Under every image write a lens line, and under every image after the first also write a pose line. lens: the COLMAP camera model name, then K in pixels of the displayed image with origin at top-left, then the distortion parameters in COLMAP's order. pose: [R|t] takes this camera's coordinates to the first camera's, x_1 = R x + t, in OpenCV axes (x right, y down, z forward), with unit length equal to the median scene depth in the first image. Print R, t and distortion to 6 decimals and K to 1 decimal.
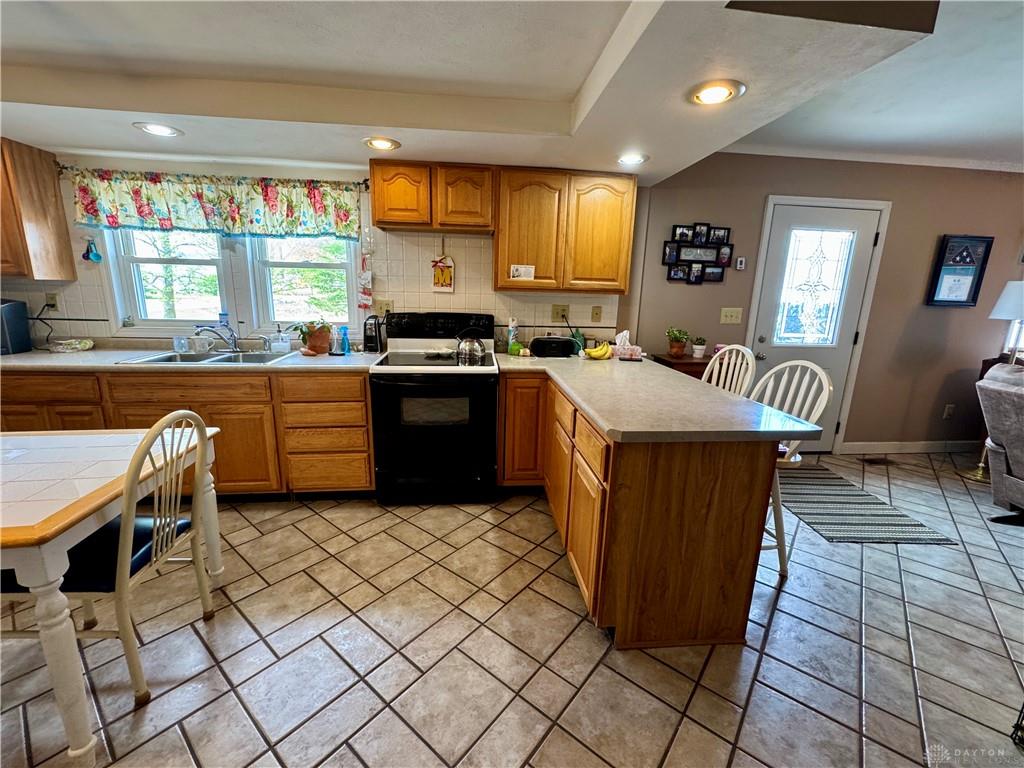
lens RADIAL K [[426.0, 0, 511.0], [0, 426.0, 383.0], [0, 0, 1]] dist [-0.002154, -0.000169]
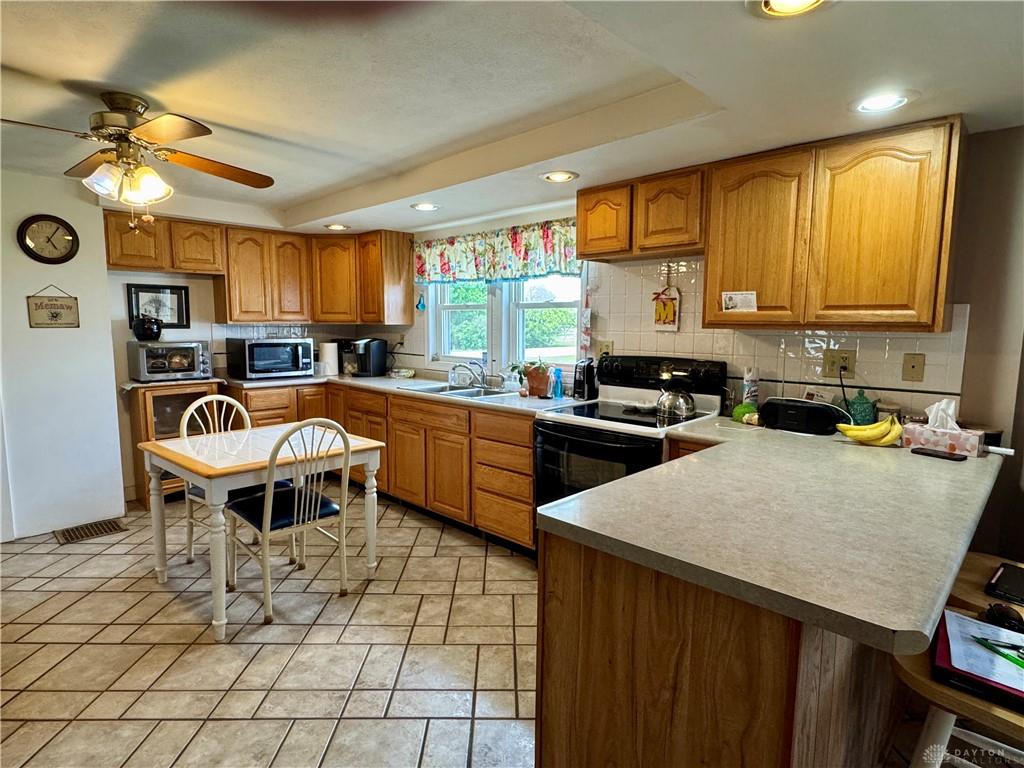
lens RADIAL K [[554.8, 0, 508.8], [0, 554.8, 384.6], [0, 0, 1]] dist [-0.001267, 0.000016]
pose [[0.634202, 0.064656, -0.770459, 0.508920], [-0.156788, 0.986548, -0.046270, -0.027903], [0.757103, 0.150143, 0.635808, 0.171831]]
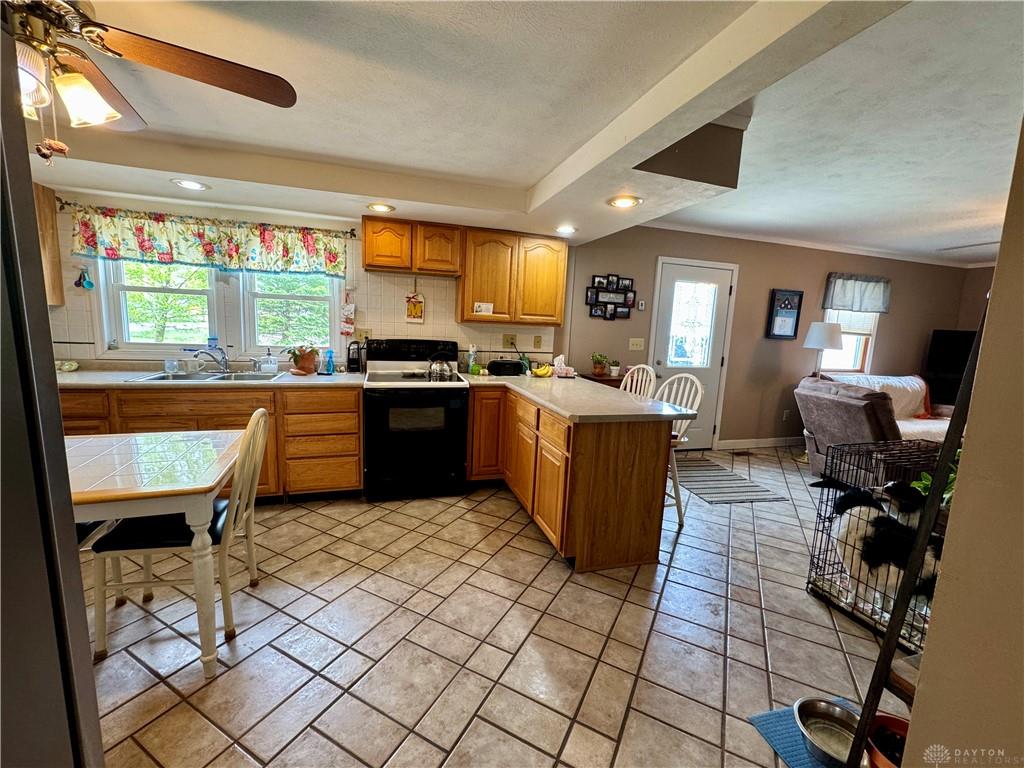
lens RADIAL K [[426.0, 0, 511.0], [0, 426.0, 383.0], [0, 0, 1]] dist [-0.002154, -0.000169]
pose [[0.980483, -0.010006, 0.196349, -0.148591], [0.024012, 0.997322, -0.069084, 0.051958], [-0.195132, 0.072451, 0.978097, -0.244584]]
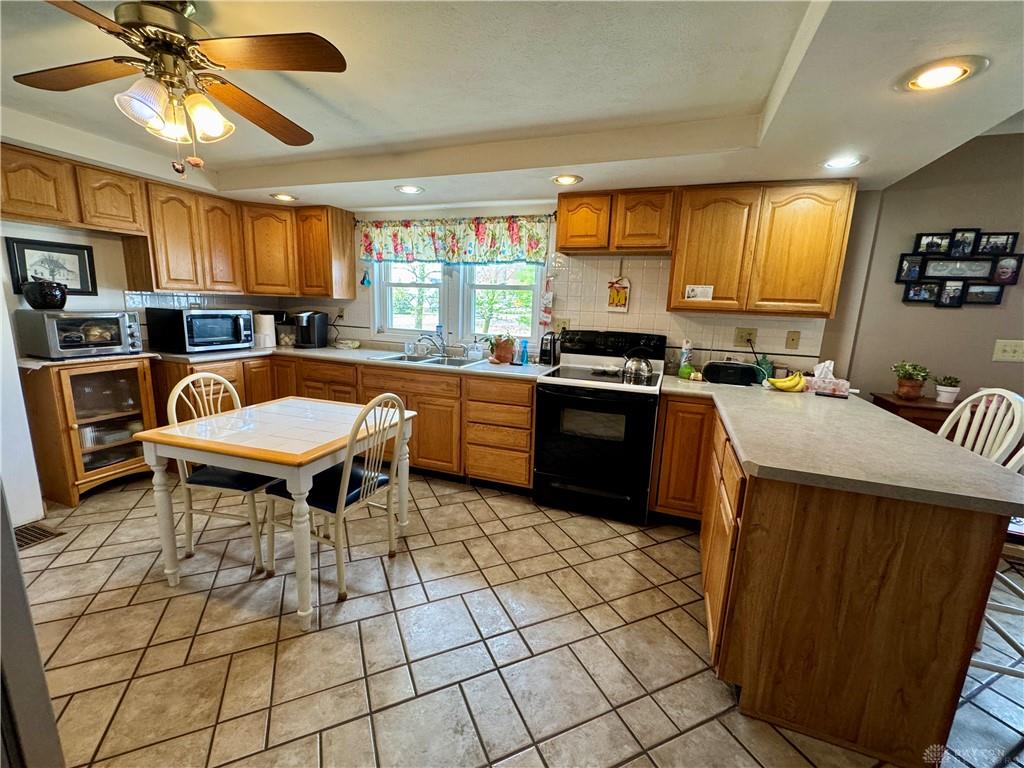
lens RADIAL K [[426.0, 0, 511.0], [0, 426.0, 383.0], [0, 0, 1]] dist [-0.002154, -0.000169]
pose [[0.893520, 0.089932, -0.439925, 0.091666], [-0.110672, 0.993621, -0.021662, 0.009718], [0.435170, 0.068043, 0.897773, -0.030255]]
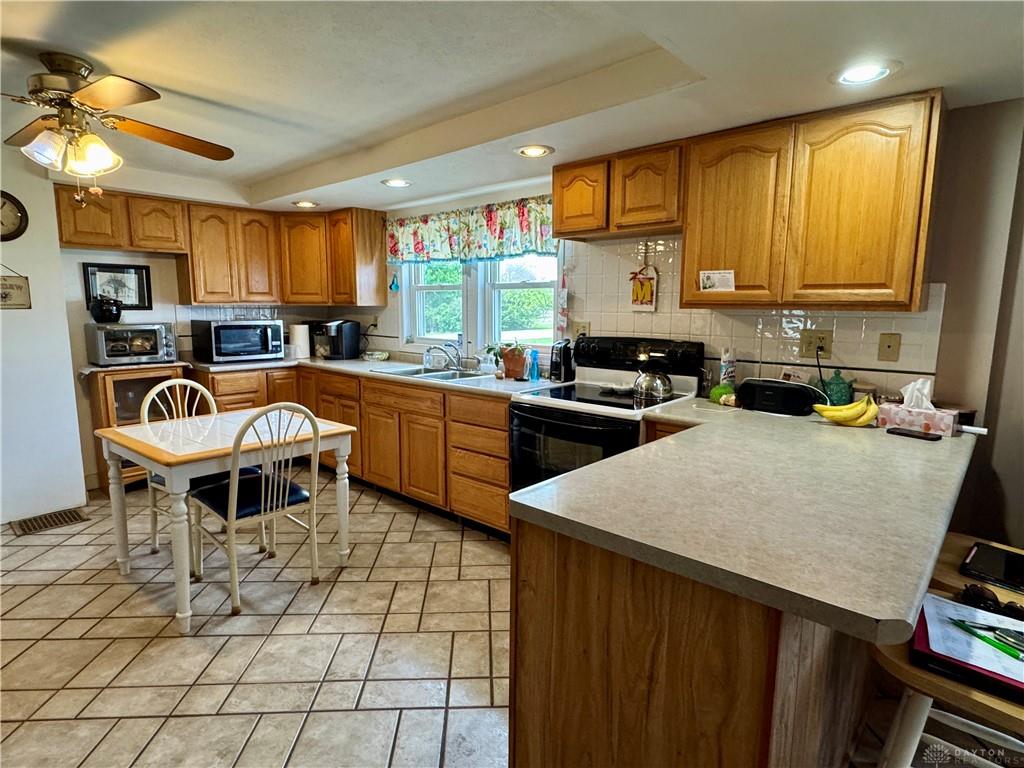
lens RADIAL K [[554.8, 0, 508.0], [0, 554.8, 383.1], [0, 0, 1]] dist [-0.001171, 0.000153]
pose [[0.662208, 0.082741, -0.744738, 0.494837], [-0.150181, 0.988374, -0.023729, -0.028892], [0.734116, 0.127559, 0.666935, 0.193845]]
